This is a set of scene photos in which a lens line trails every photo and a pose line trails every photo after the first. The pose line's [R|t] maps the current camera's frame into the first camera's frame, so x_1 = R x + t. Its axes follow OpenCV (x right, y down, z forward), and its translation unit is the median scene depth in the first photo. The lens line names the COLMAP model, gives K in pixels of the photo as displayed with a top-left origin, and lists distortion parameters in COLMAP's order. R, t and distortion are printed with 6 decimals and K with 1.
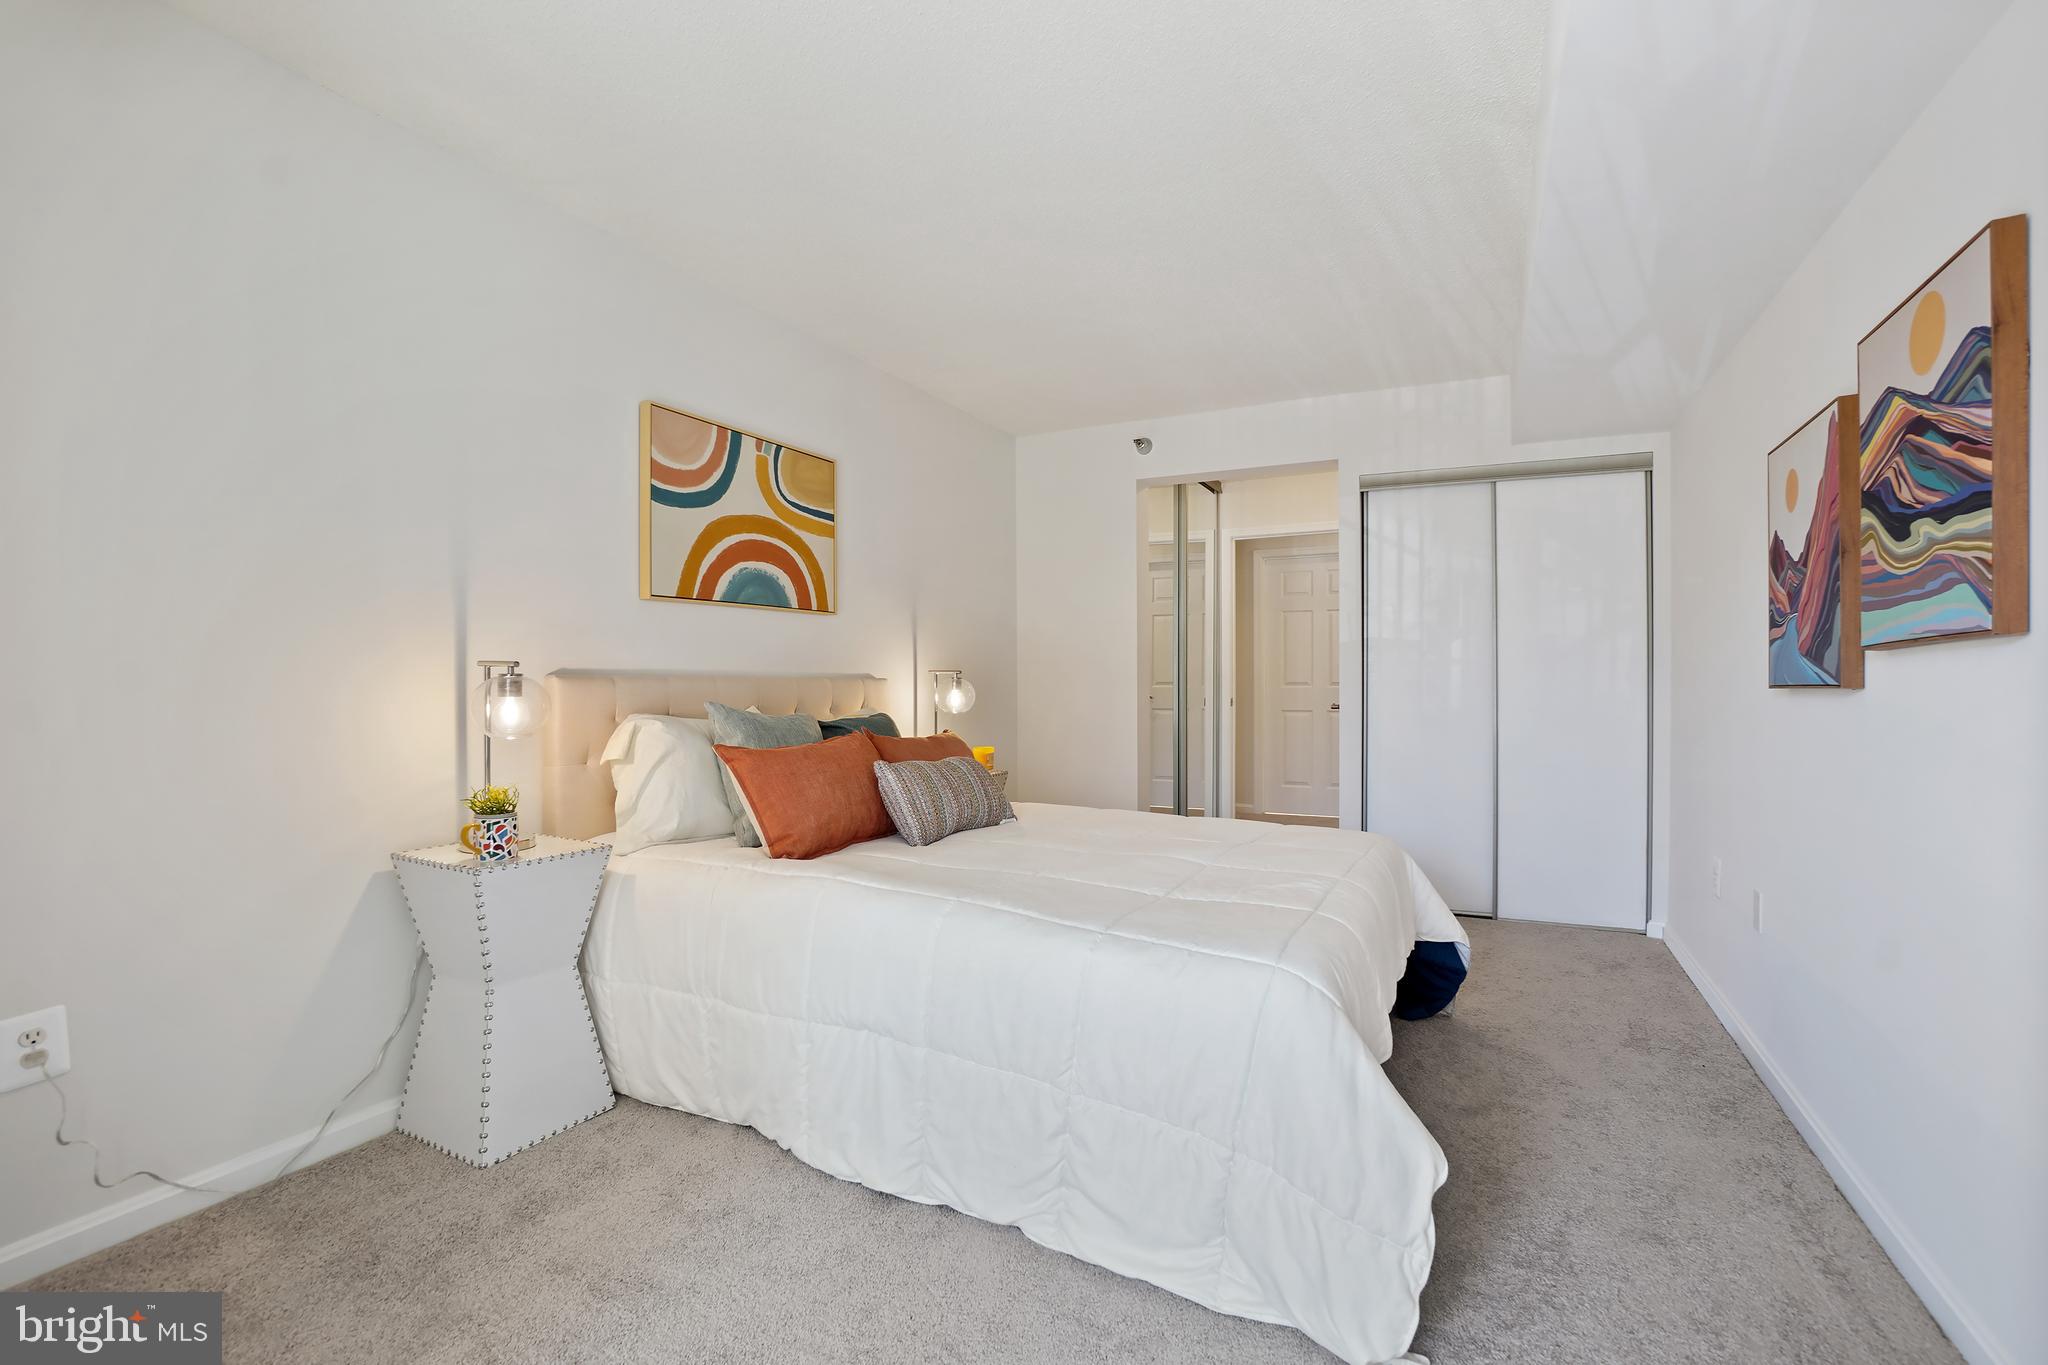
lens RADIAL K [[910.1, 0, 1026.3], [0, 910.1, 680.5], [0, 0, 1]] dist [-0.007860, -0.004542]
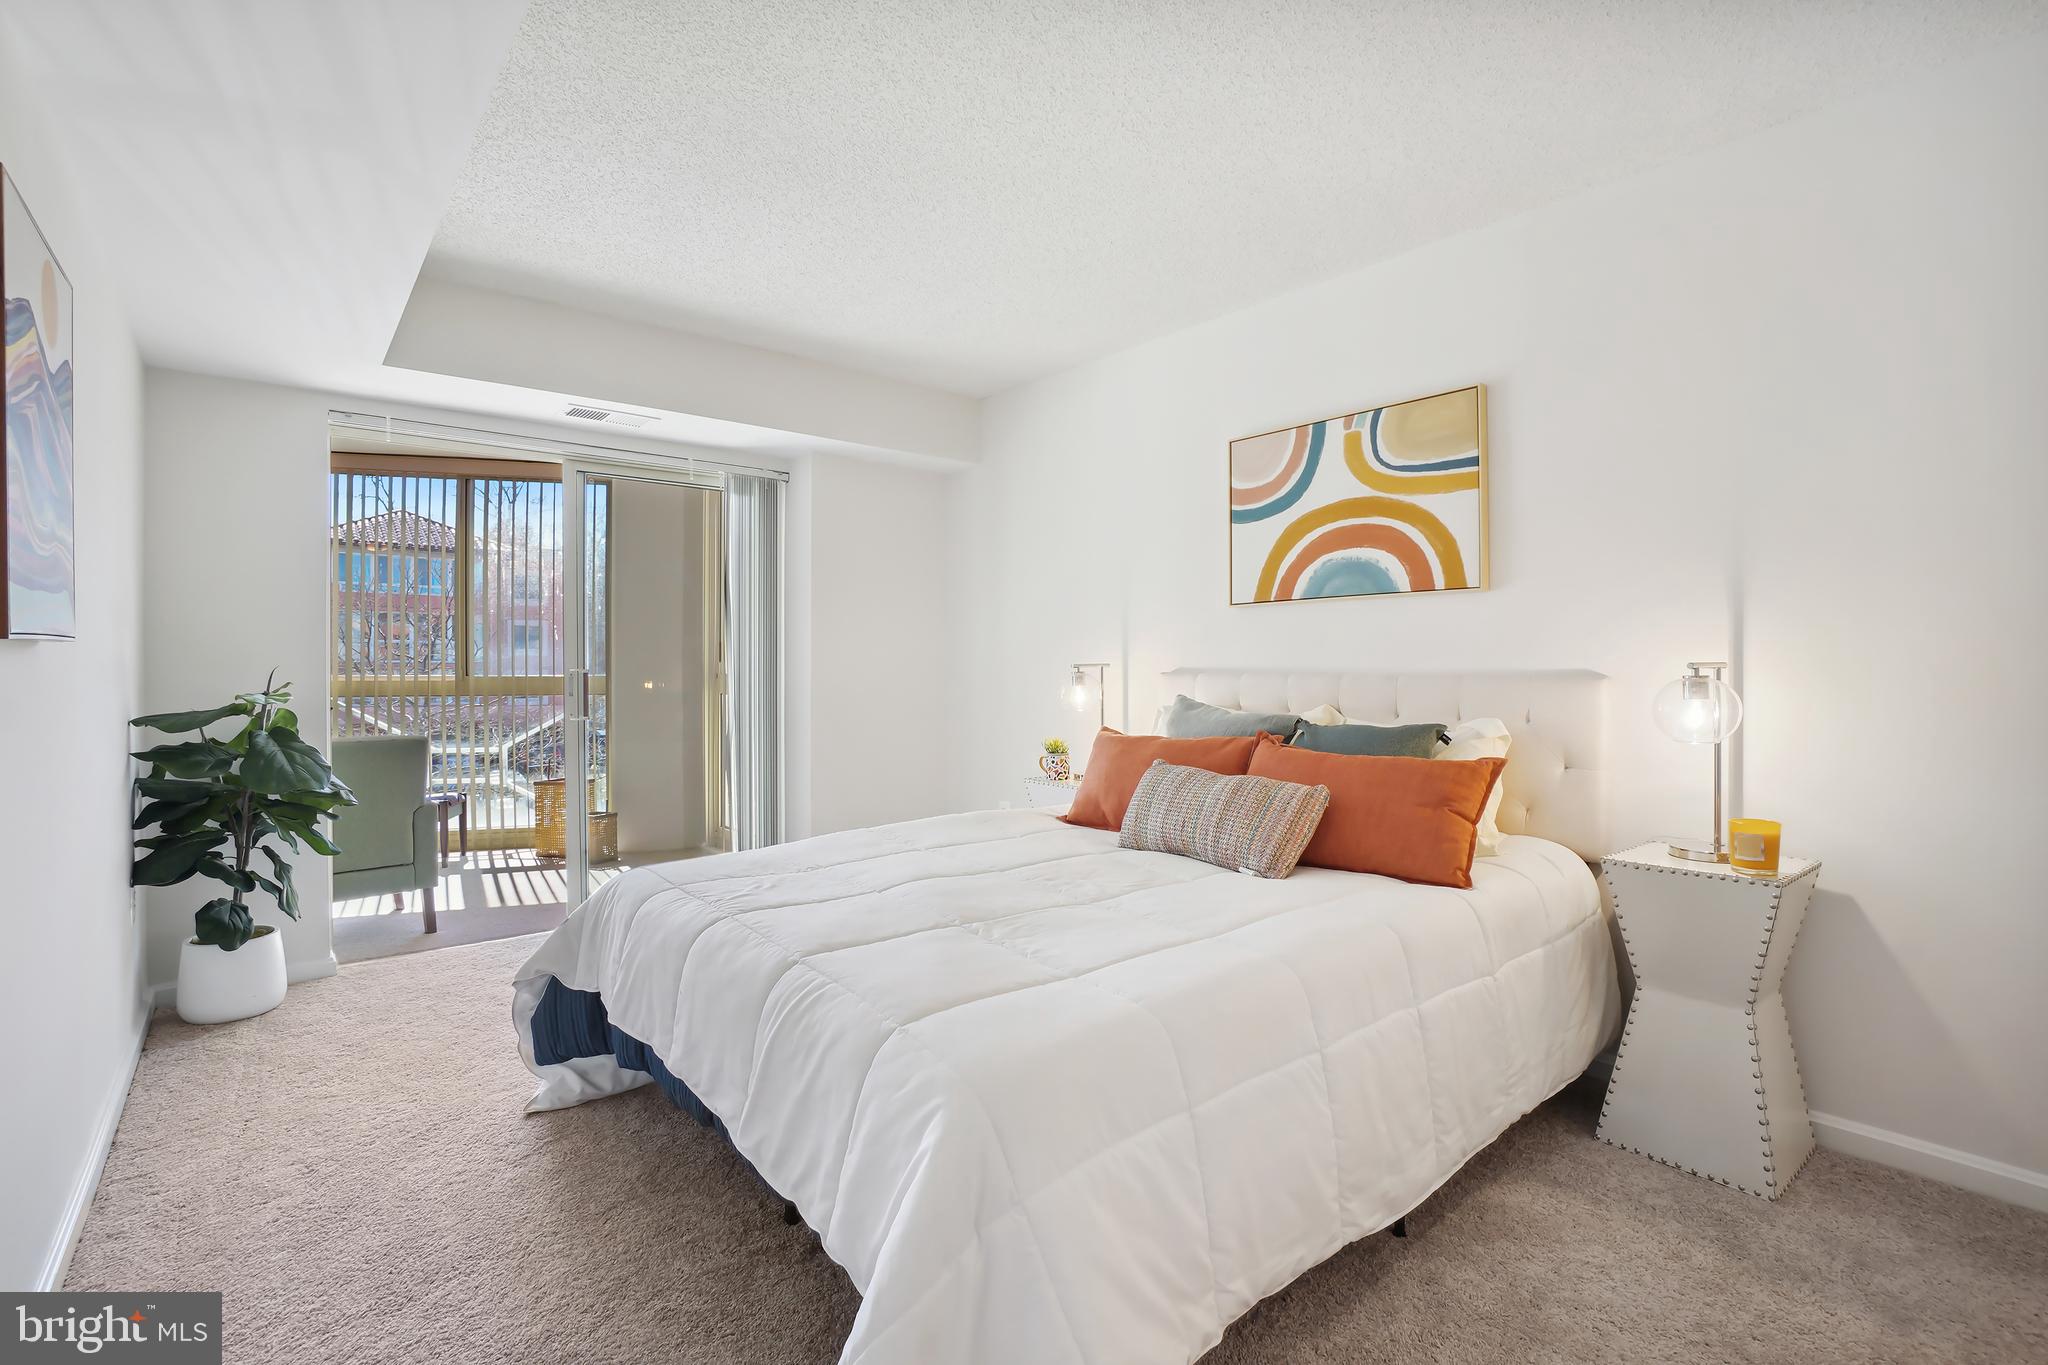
lens RADIAL K [[910.1, 0, 1035.9], [0, 910.1, 666.9], [0, 0, 1]] dist [-0.007860, -0.004542]
pose [[-0.342372, -0.007282, -0.939536, 0.692208], [-0.007912, 0.999957, -0.004867, -0.004422], [0.939531, 0.005767, -0.342415, 1.040936]]
